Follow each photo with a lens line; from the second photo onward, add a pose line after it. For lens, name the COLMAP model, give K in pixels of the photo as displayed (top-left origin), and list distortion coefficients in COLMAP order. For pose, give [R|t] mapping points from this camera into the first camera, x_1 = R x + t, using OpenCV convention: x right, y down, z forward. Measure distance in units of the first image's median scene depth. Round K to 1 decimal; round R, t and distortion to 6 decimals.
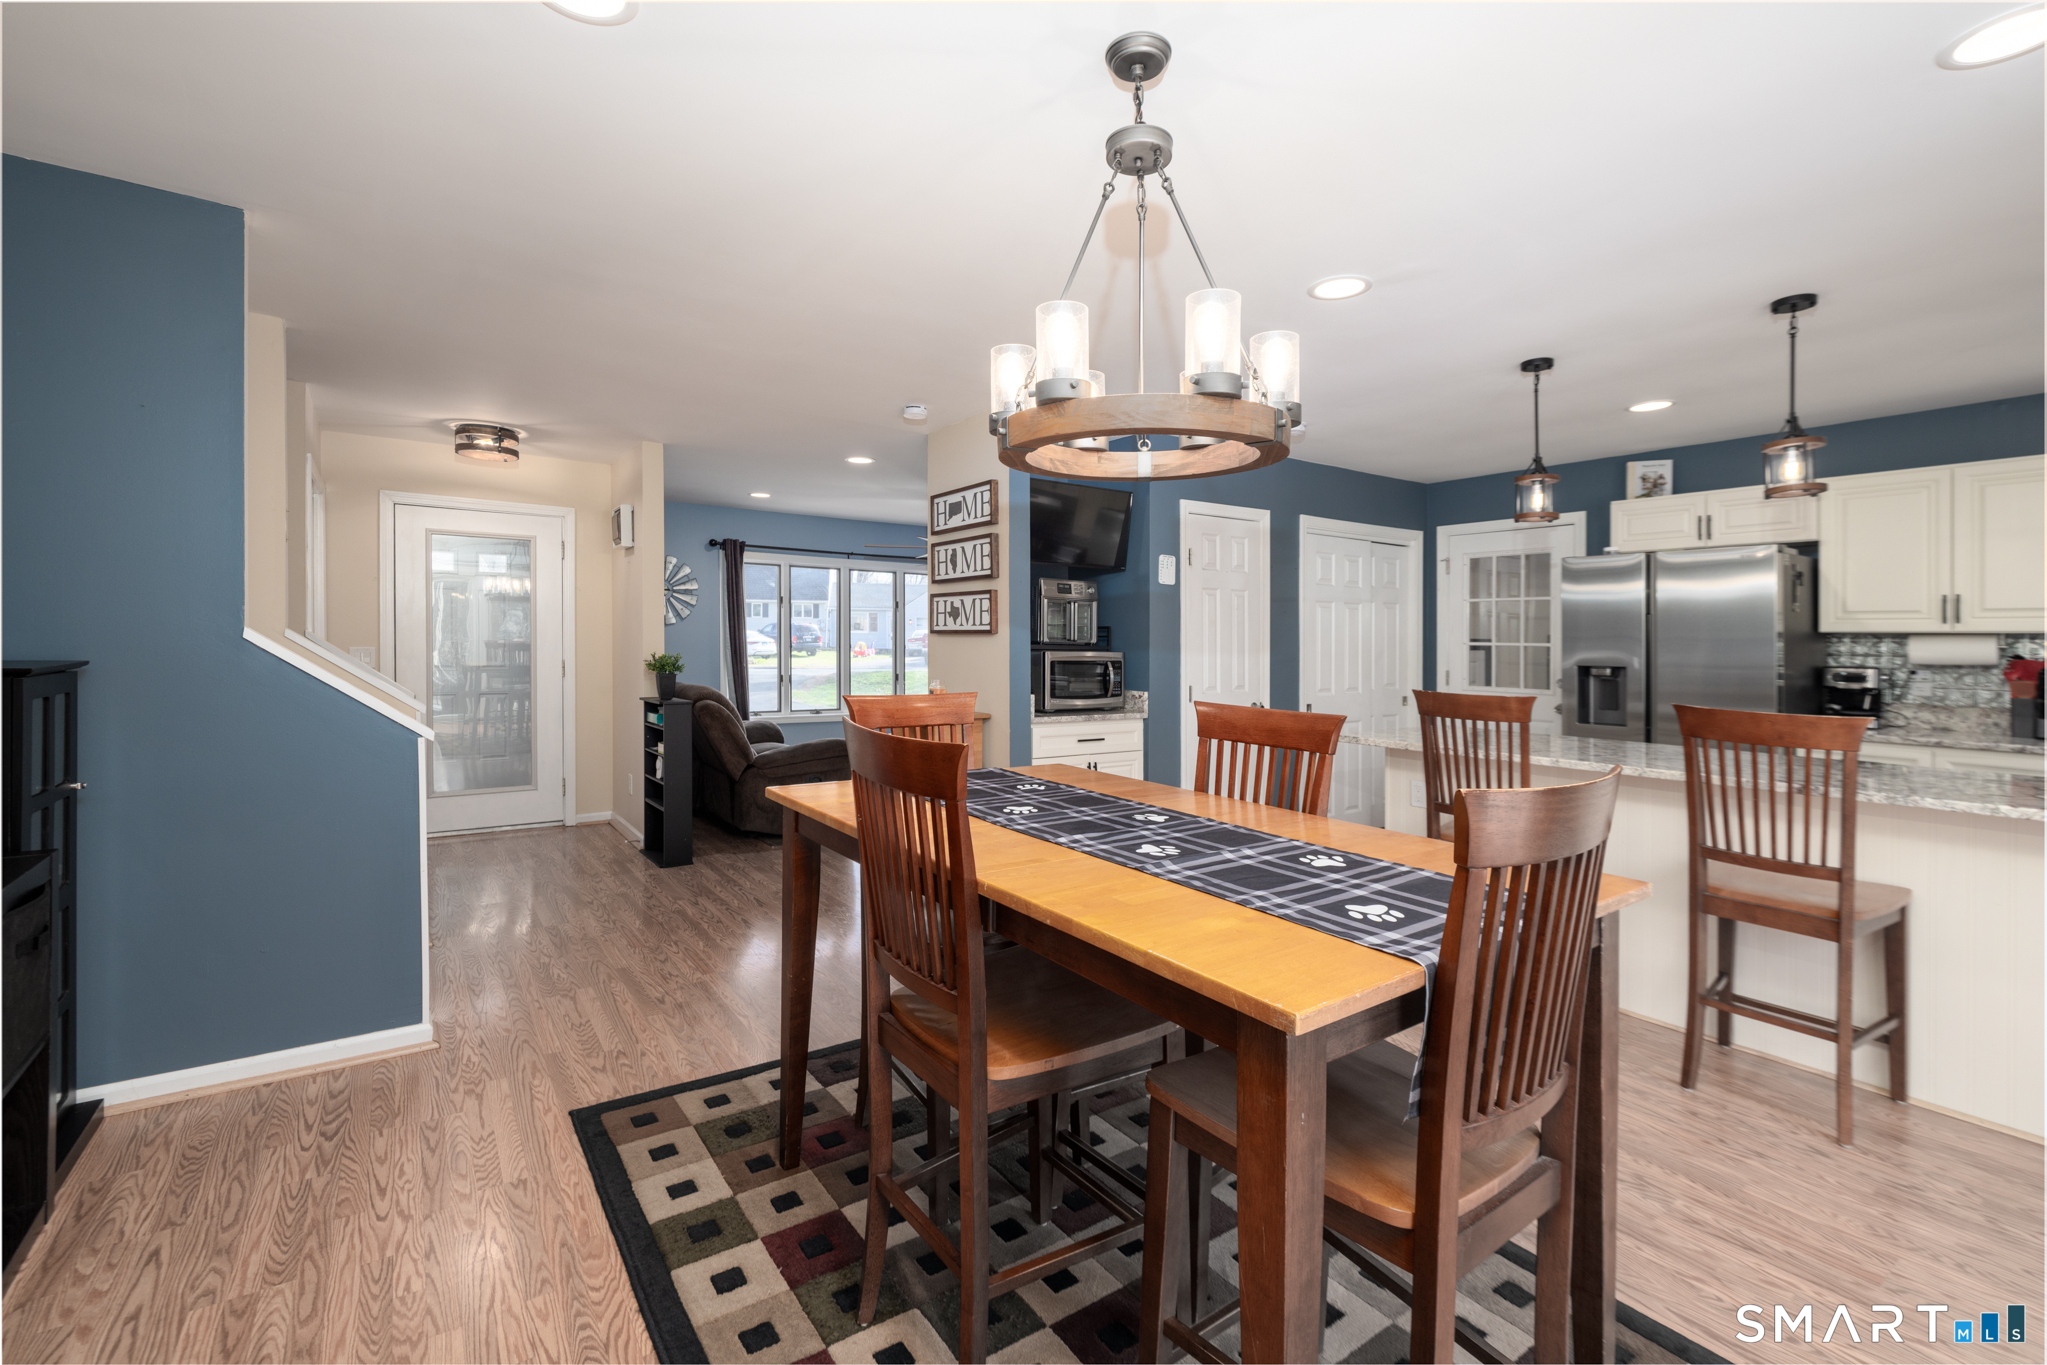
lens RADIAL K [[885.9, 0, 999.1], [0, 885.9, 646.8], [0, 0, 1]] dist [0.002165, 0.000267]
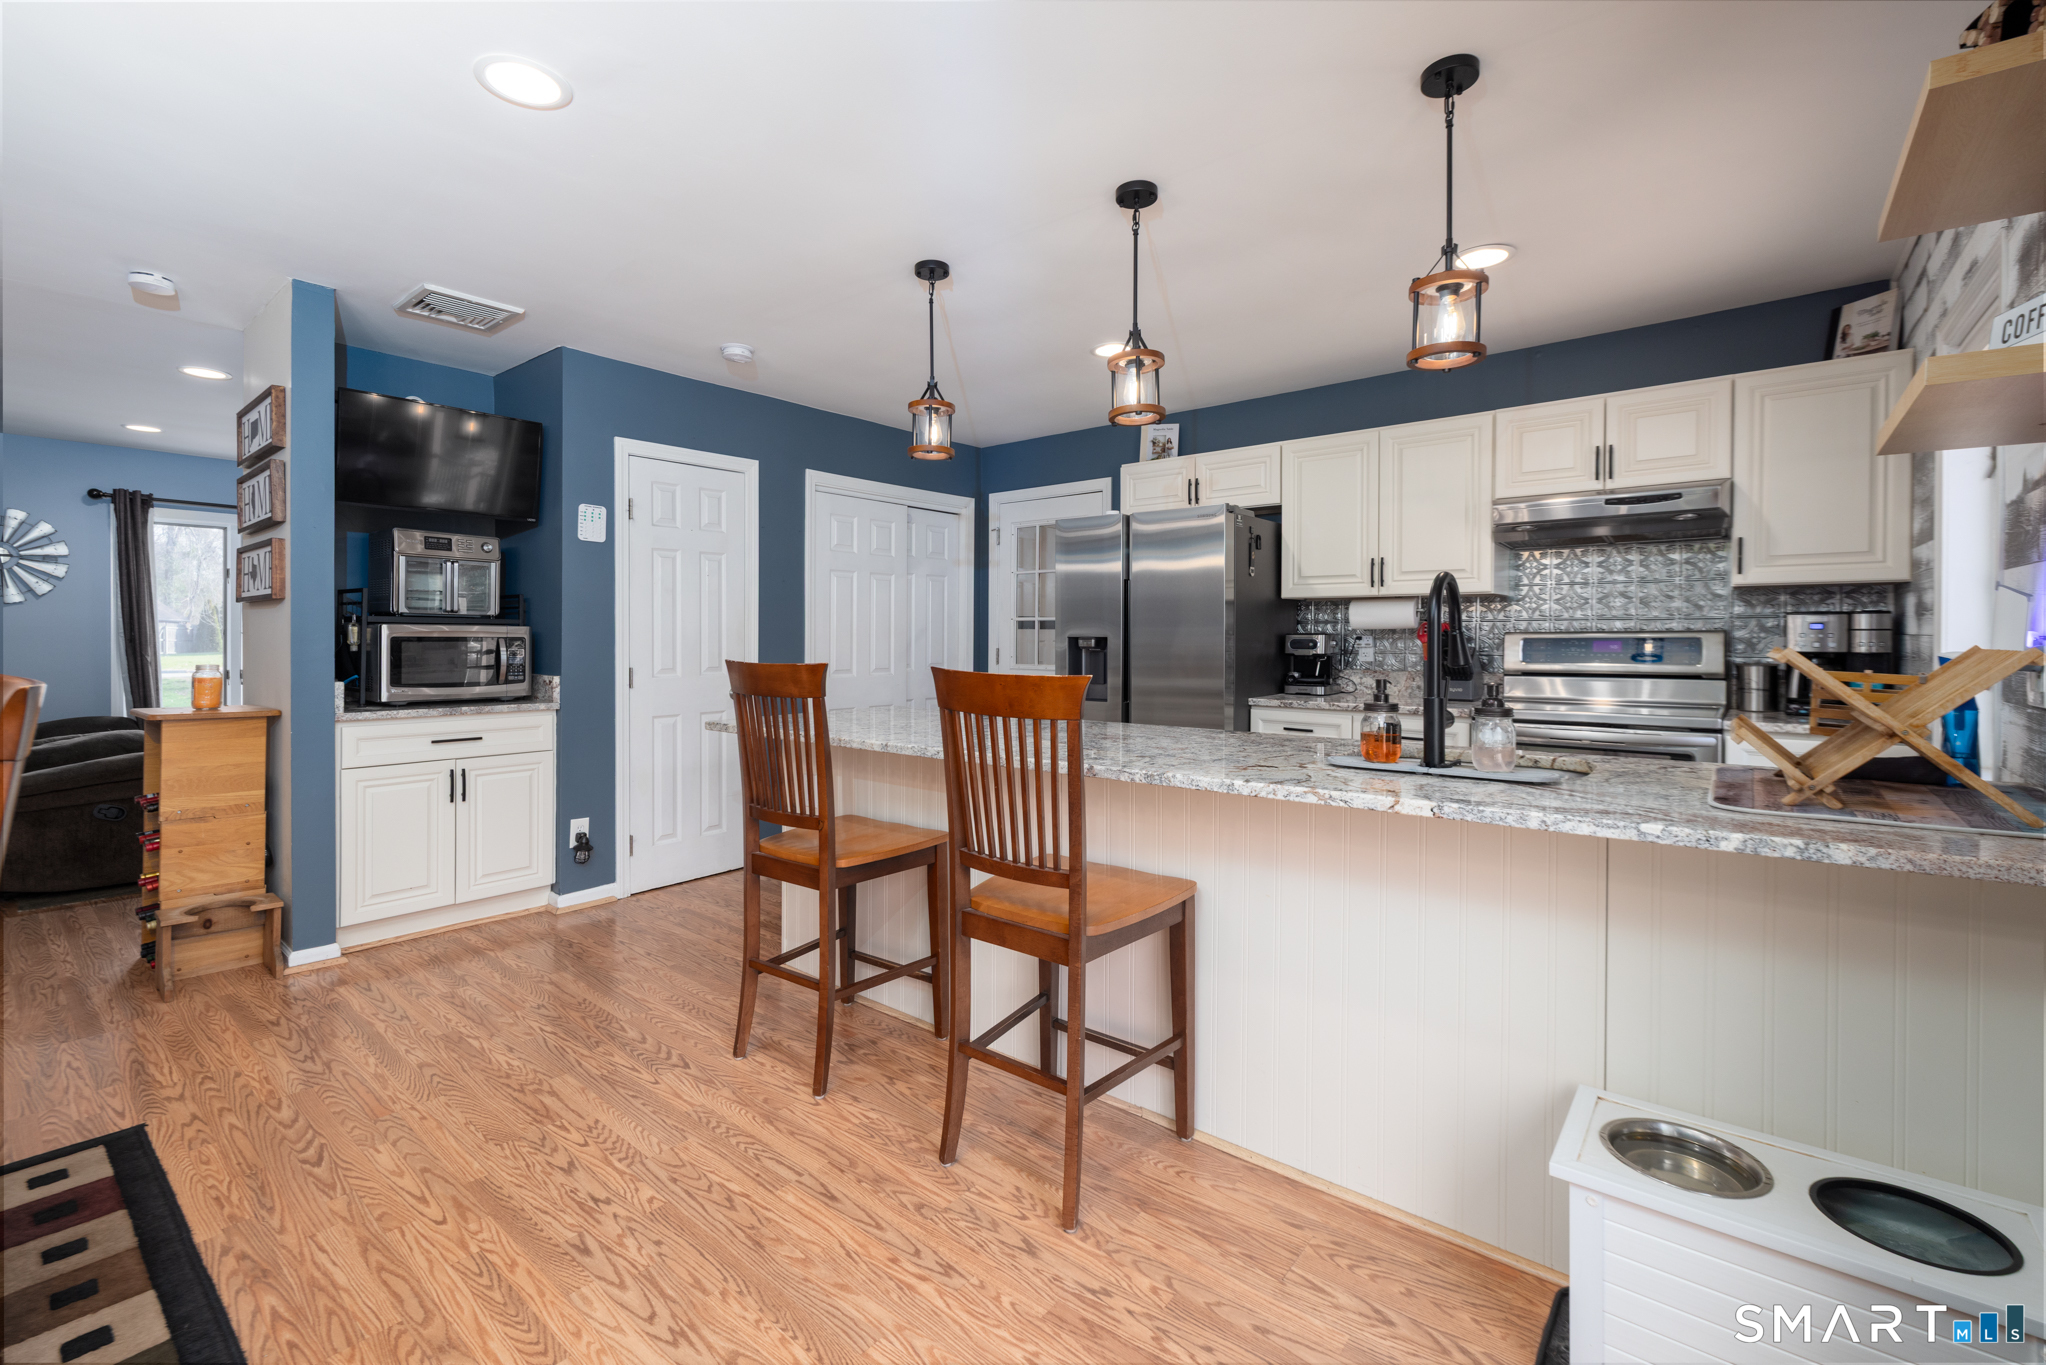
lens RADIAL K [[885.4, 0, 998.6], [0, 885.4, 646.9], [0, 0, 1]] dist [0.002165, 0.000267]
pose [[0.964203, -0.014032, 0.264795, 0.359701], [0.012426, 0.999893, 0.007742, 0.024862], [-0.264876, -0.004174, 0.964274, 0.142623]]
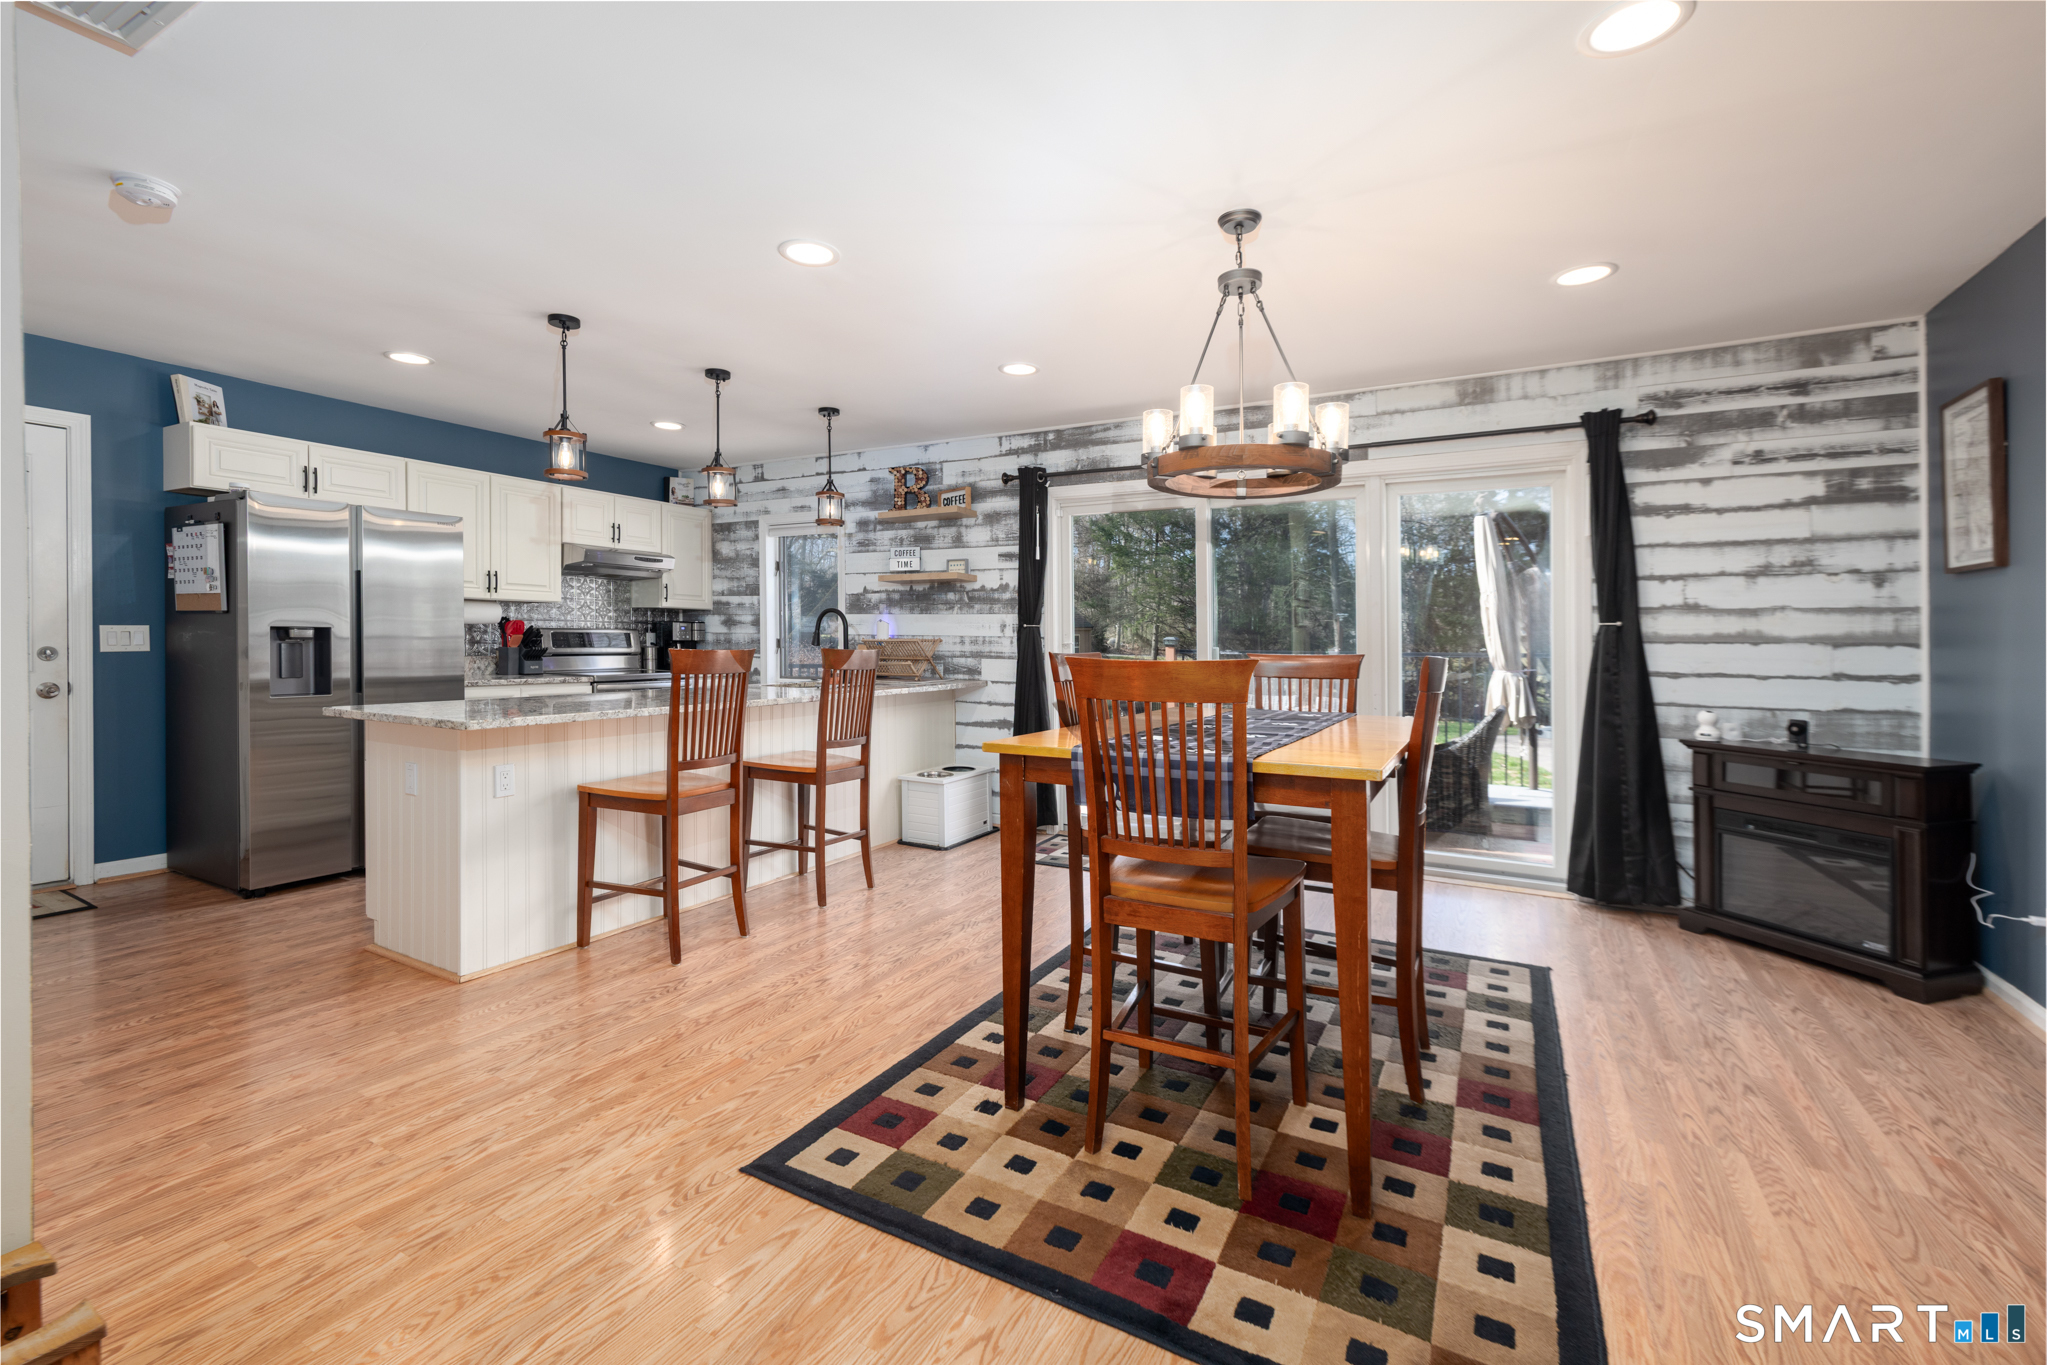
lens RADIAL K [[866.8, 0, 1013.9], [0, 866.8, 674.8], [0, 0, 1]] dist [0.000222, 0.000046]
pose [[-0.443593, -0.053592, 0.894625, -0.380015], [-0.012905, 0.998489, 0.053415, 0.015133], [-0.896135, 0.012149, -0.443614, 0.786034]]
